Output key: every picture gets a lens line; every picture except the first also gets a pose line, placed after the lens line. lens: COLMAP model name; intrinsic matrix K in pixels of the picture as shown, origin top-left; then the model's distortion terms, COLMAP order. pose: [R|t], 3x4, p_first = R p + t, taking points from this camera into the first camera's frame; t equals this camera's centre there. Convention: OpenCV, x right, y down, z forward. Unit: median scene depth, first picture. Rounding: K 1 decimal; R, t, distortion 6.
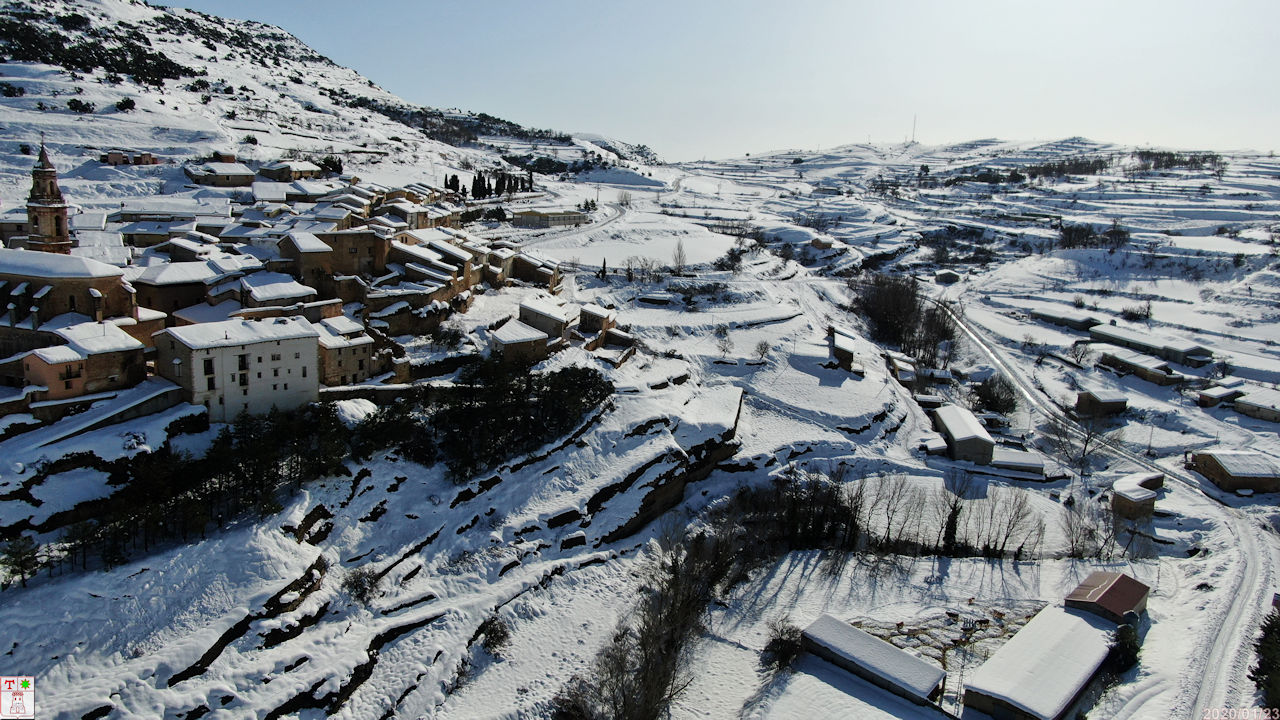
lens RADIAL K [[912.8, 0, 640.7], [0, 912.8, 360.9], [0, 0, 1]] dist [-0.024034, 0.005564]
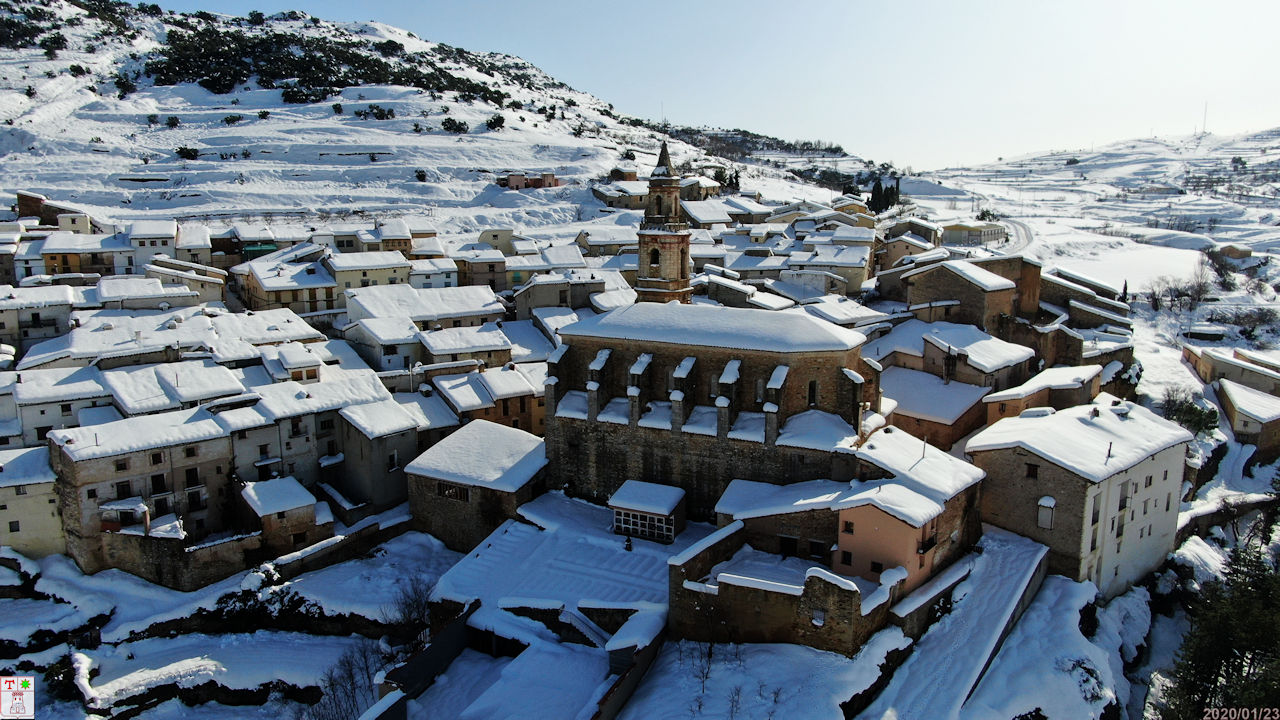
lens RADIAL K [[913.6, 0, 639.8], [0, 913.6, 357.7], [0, 0, 1]] dist [-0.023648, 0.007948]
pose [[0.981449, -0.019056, -0.190774, -0.297610], [0.014158, 0.999535, -0.027005, -0.034715], [0.191200, 0.023803, 0.981262, 0.189072]]
